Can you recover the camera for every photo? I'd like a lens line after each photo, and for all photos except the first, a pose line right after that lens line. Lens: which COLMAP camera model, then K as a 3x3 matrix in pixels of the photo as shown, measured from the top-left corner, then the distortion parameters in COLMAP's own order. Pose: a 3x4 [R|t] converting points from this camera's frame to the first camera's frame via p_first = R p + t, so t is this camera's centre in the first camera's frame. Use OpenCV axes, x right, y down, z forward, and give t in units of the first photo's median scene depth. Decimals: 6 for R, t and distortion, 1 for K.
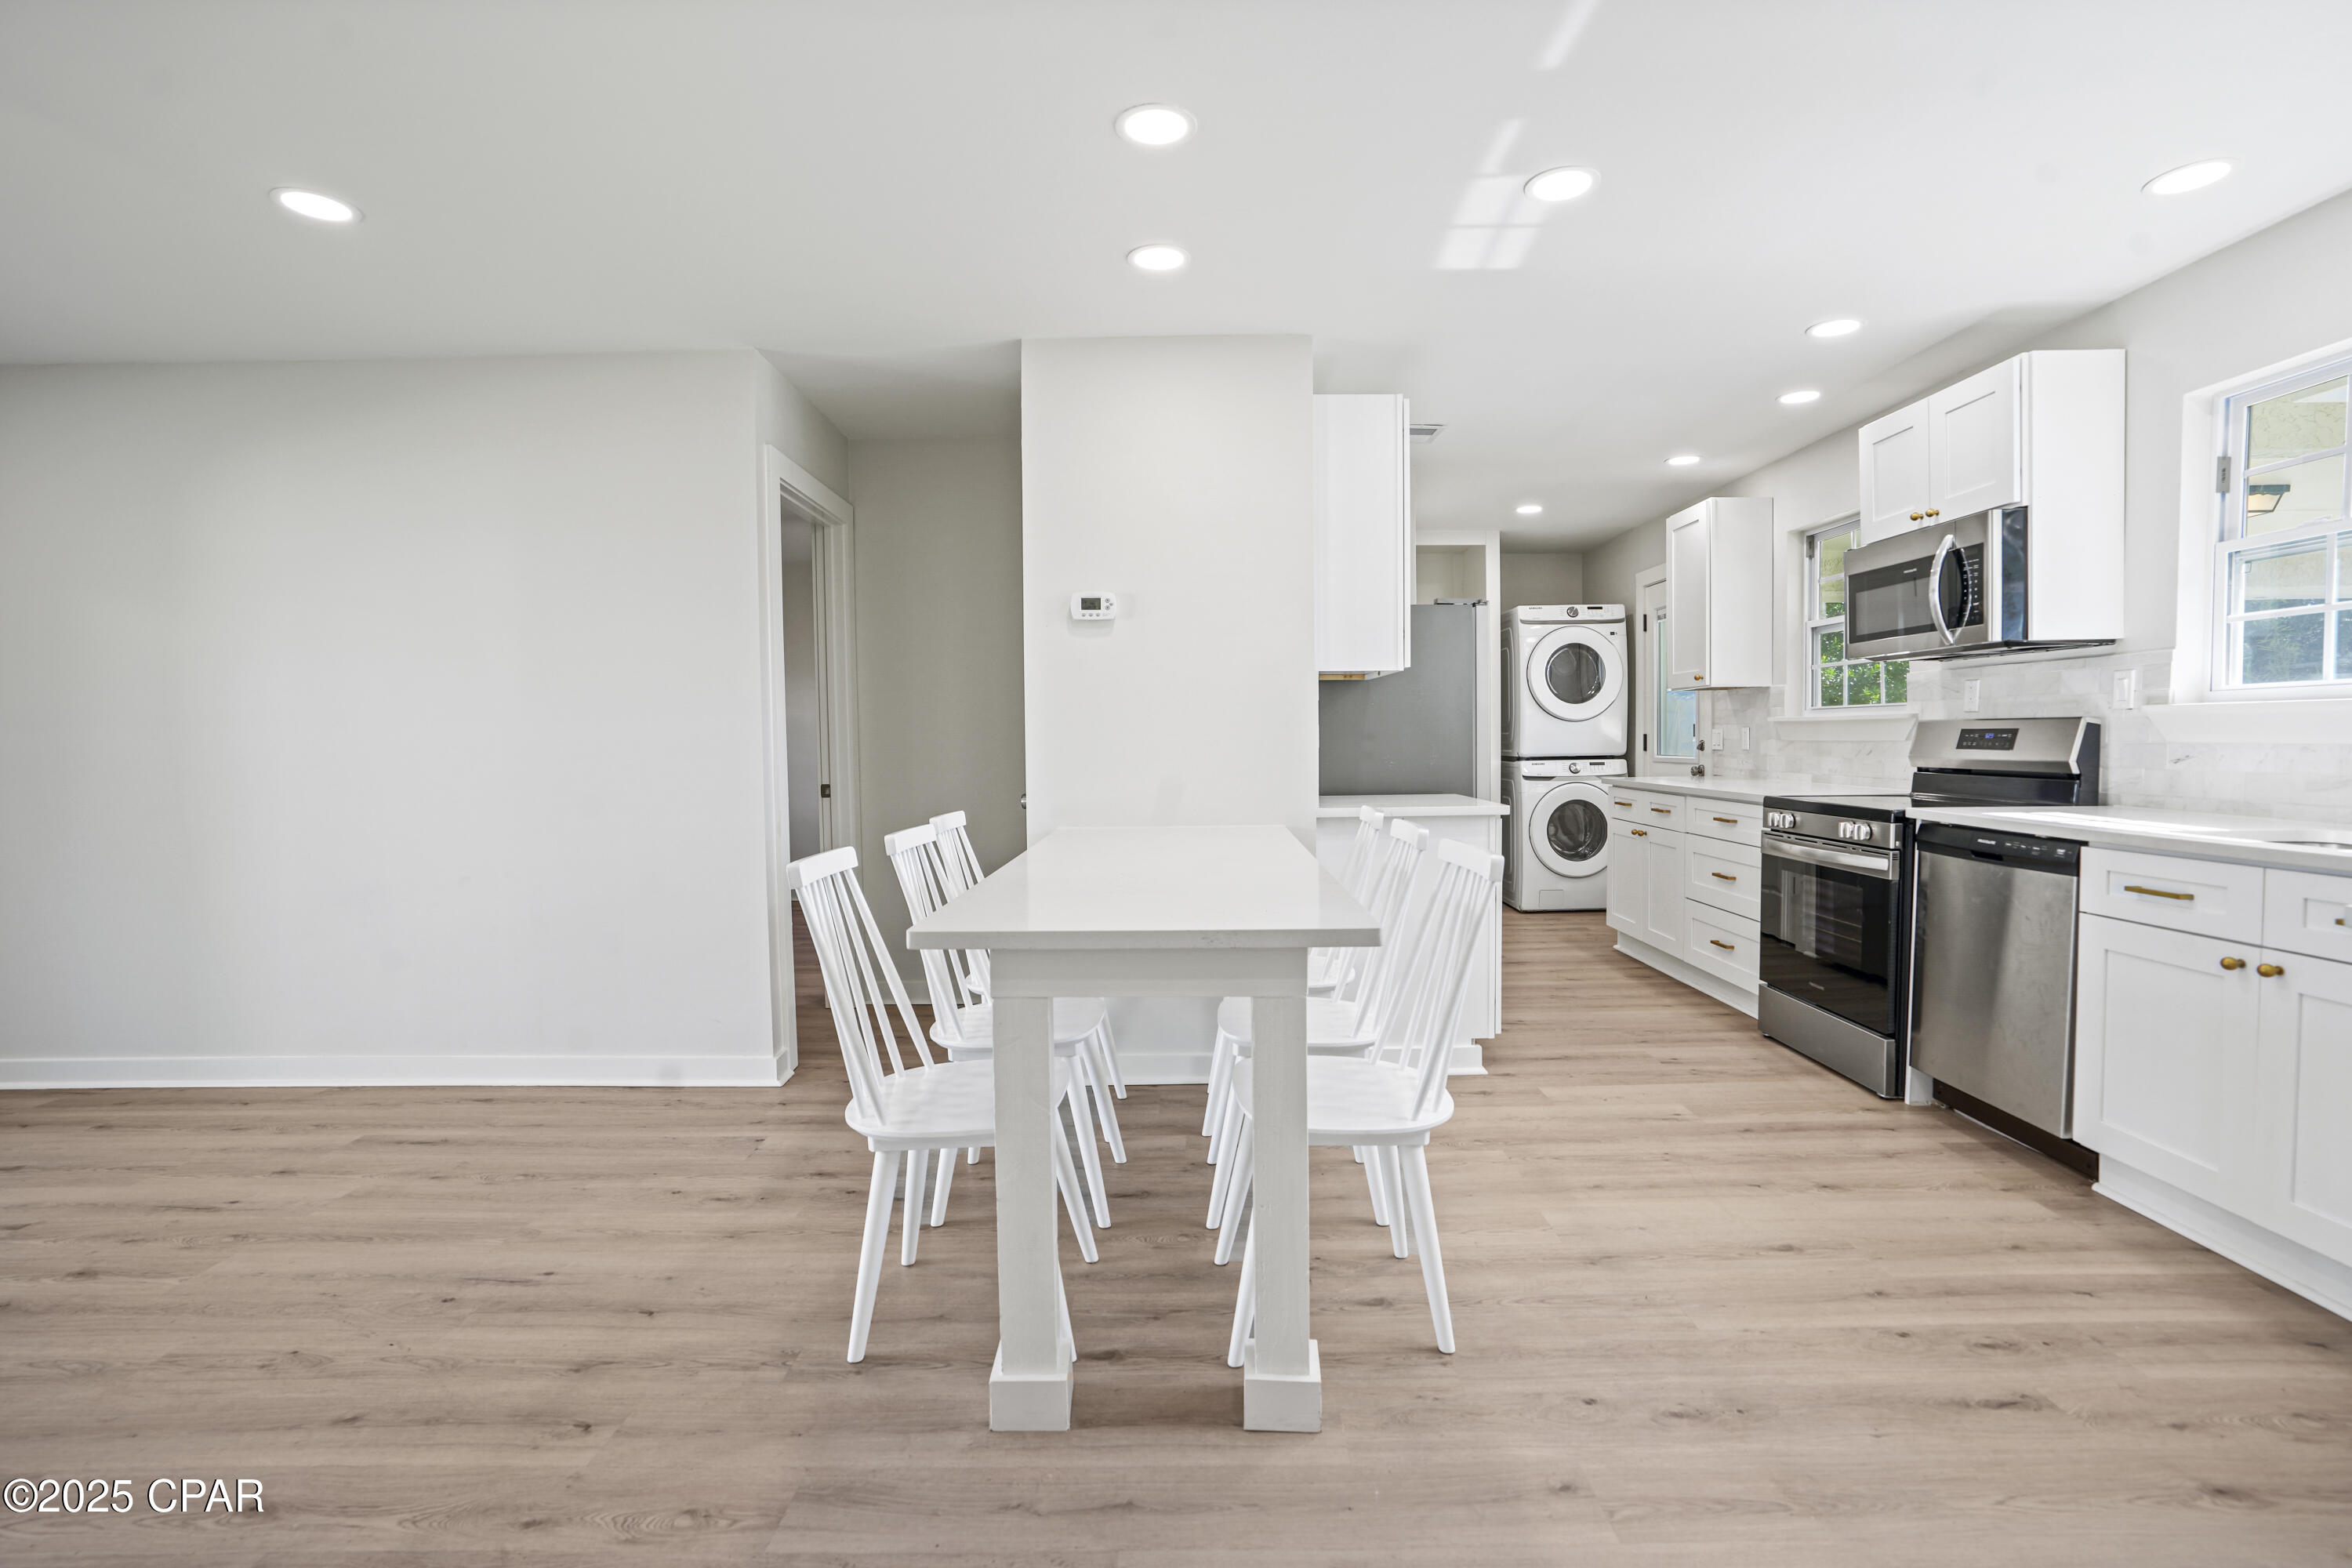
lens RADIAL K [[1093.7, 0, 1187.8], [0, 1093.7, 789.5], [0, 0, 1]] dist [-0.046715, 0.019736]
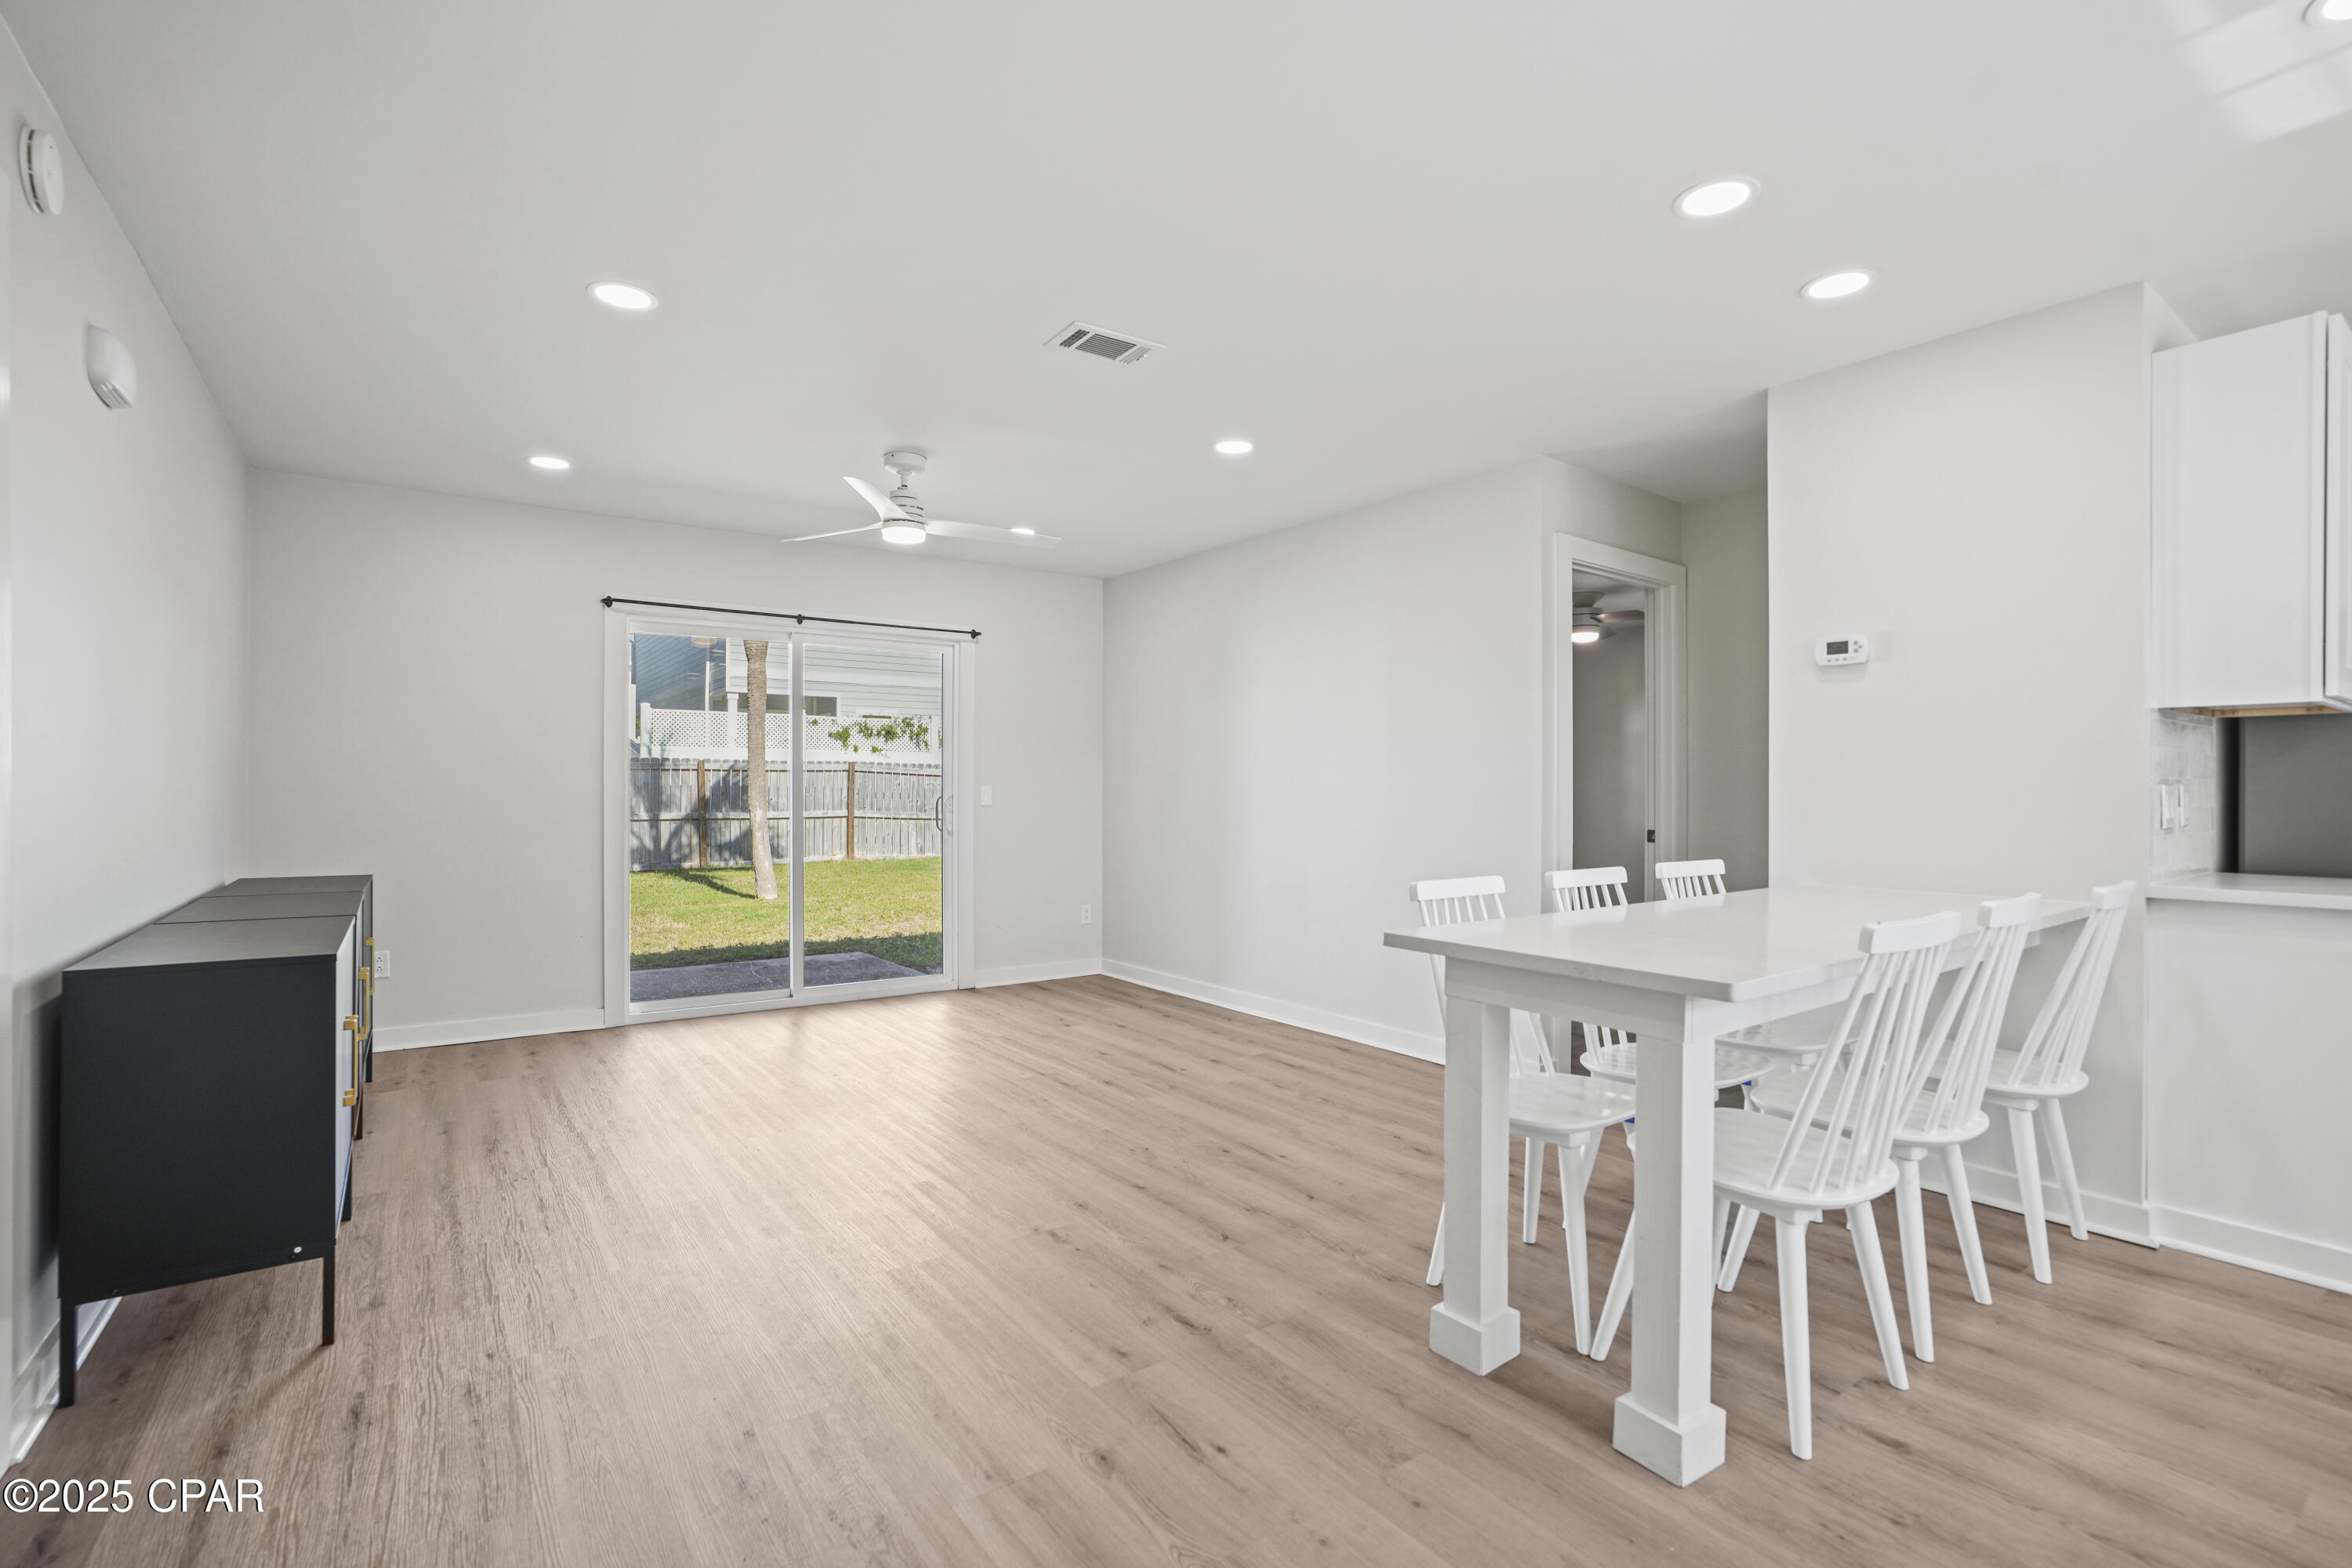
lens RADIAL K [[1093.7, 0, 1184.7], [0, 1093.7, 779.9], [0, 0, 1]] dist [-0.046715, 0.019736]
pose [[0.589903, 0.007914, -0.807435, 0.352846], [-0.050489, 0.998357, -0.027102, -0.003034], [0.805894, 0.056754, 0.589334, 0.006917]]
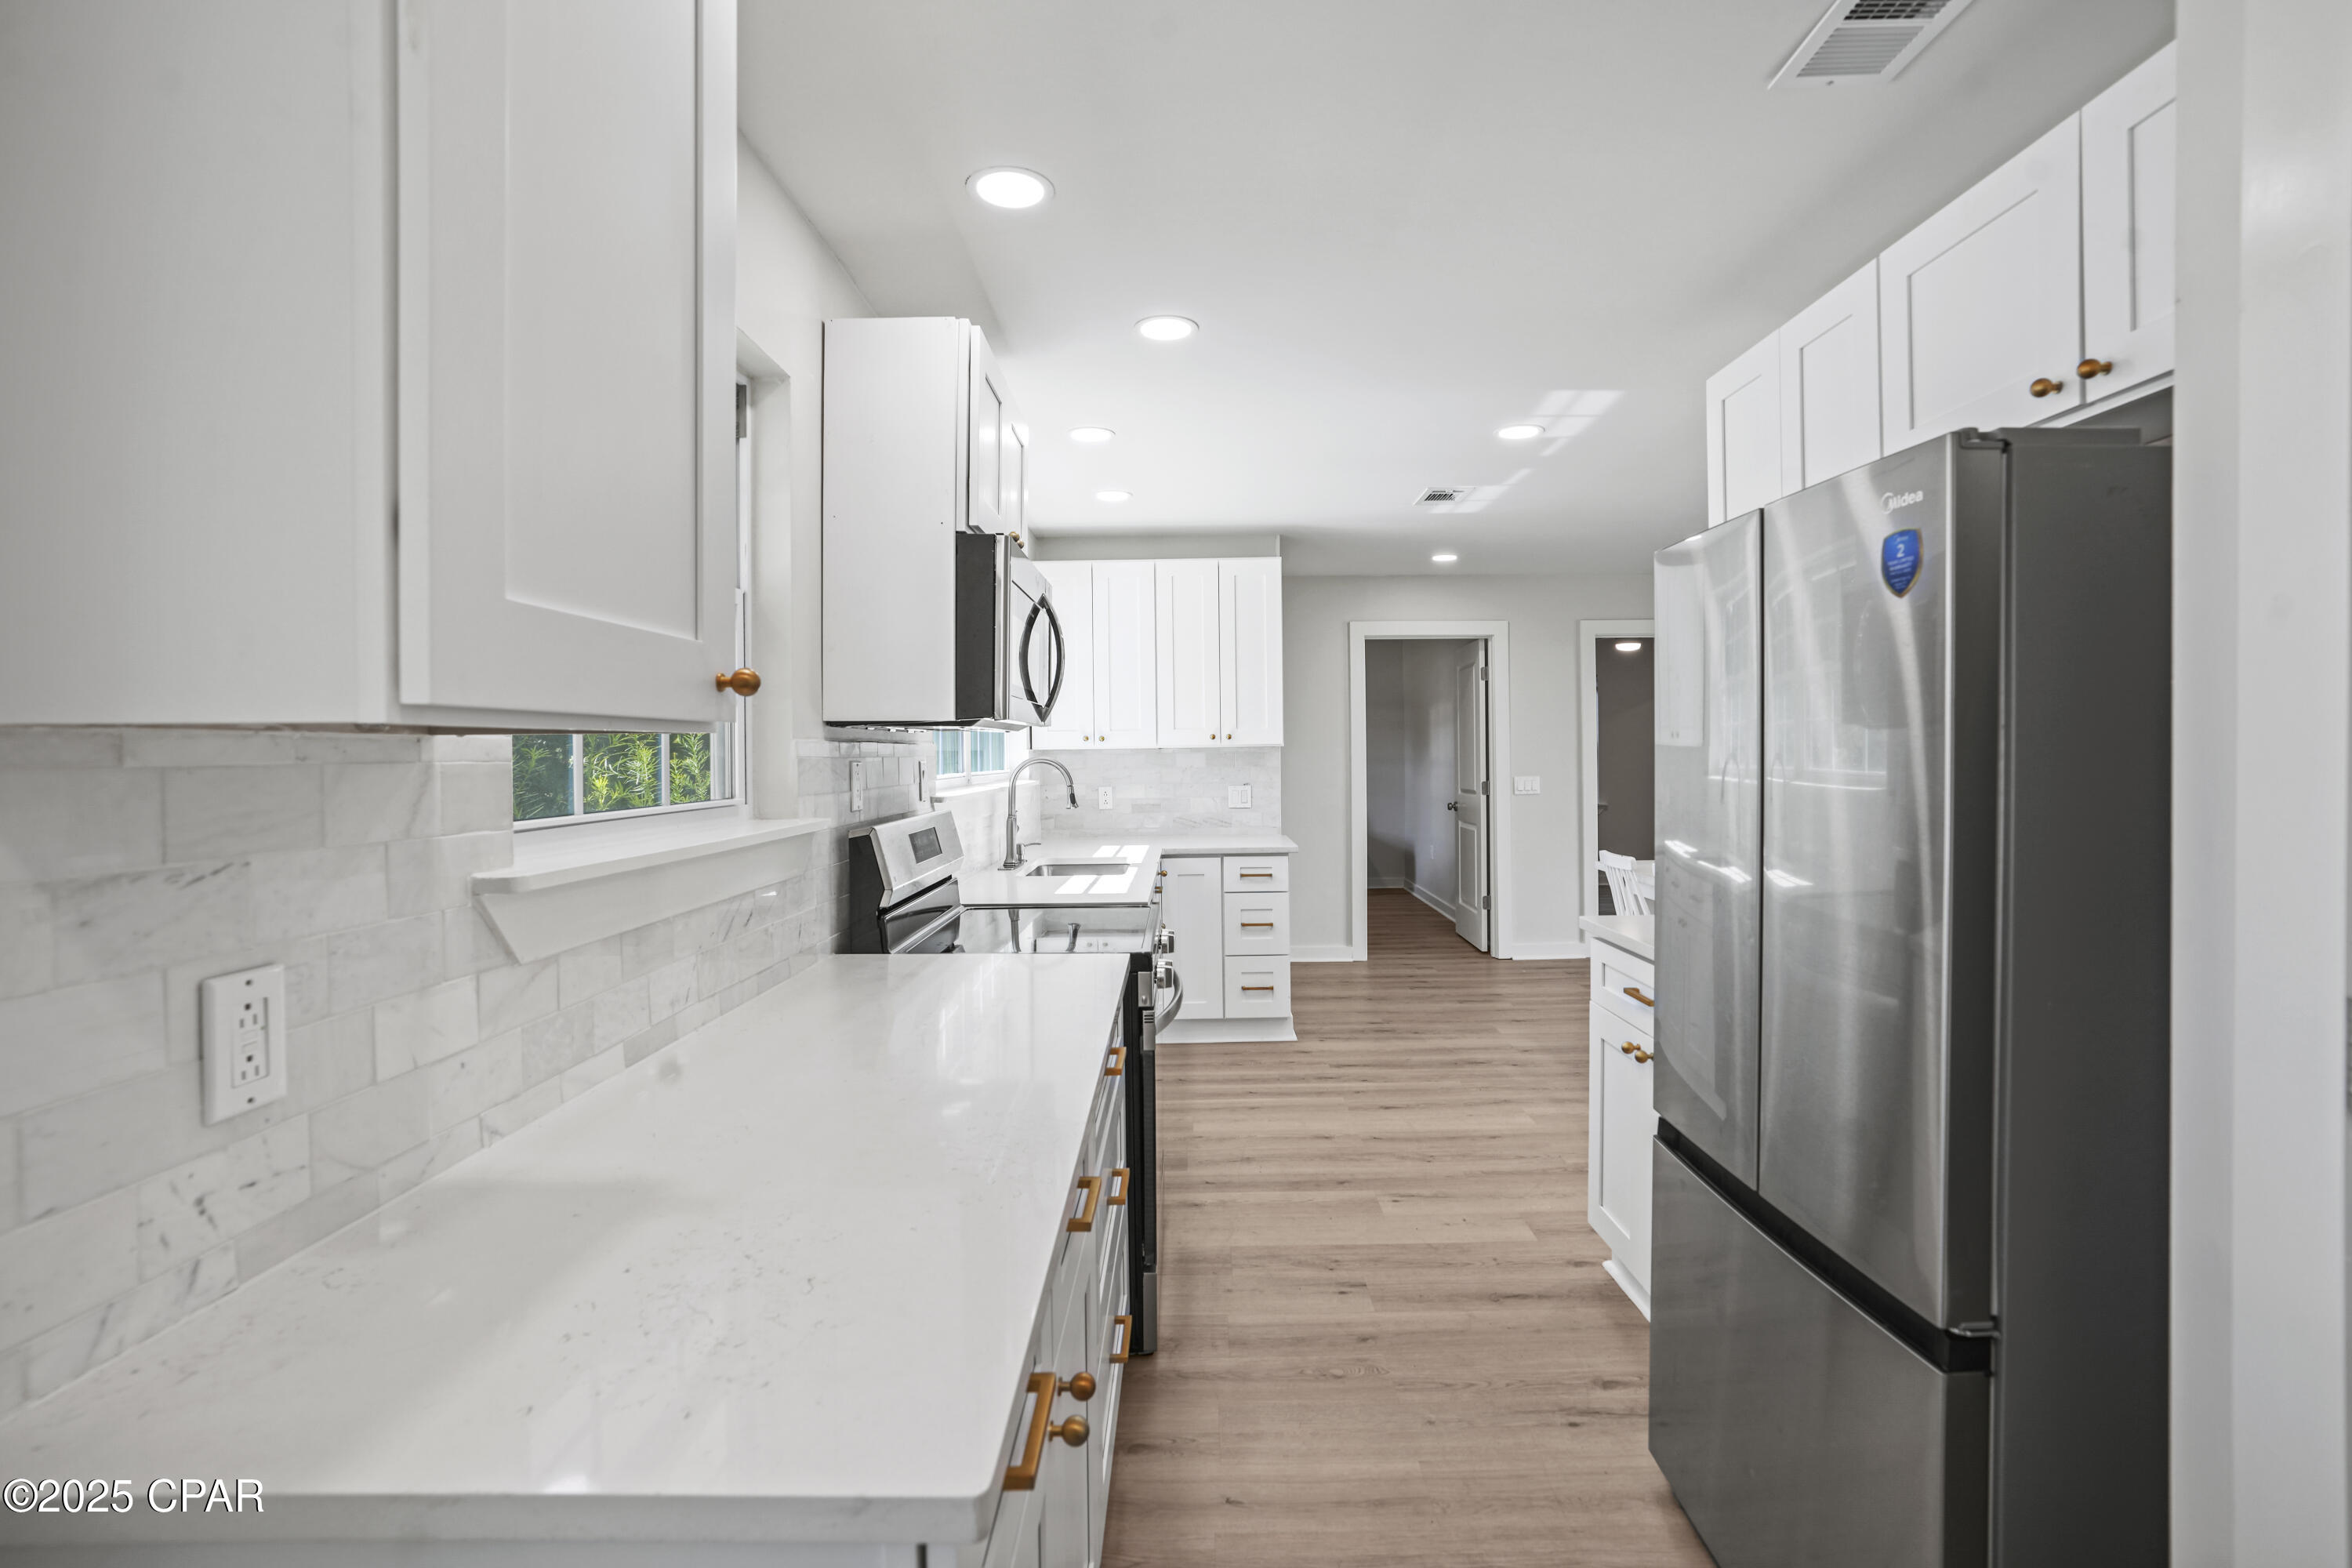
lens RADIAL K [[1093.7, 0, 1194.9], [0, 1093.7, 766.0], [0, 0, 1]] dist [-0.046715, 0.019736]
pose [[-0.999676, 0.024477, -0.006957, 0.626659], [0.024002, 0.997811, 0.061619, -0.158705], [0.008450, 0.061432, -0.998075, 1.940274]]
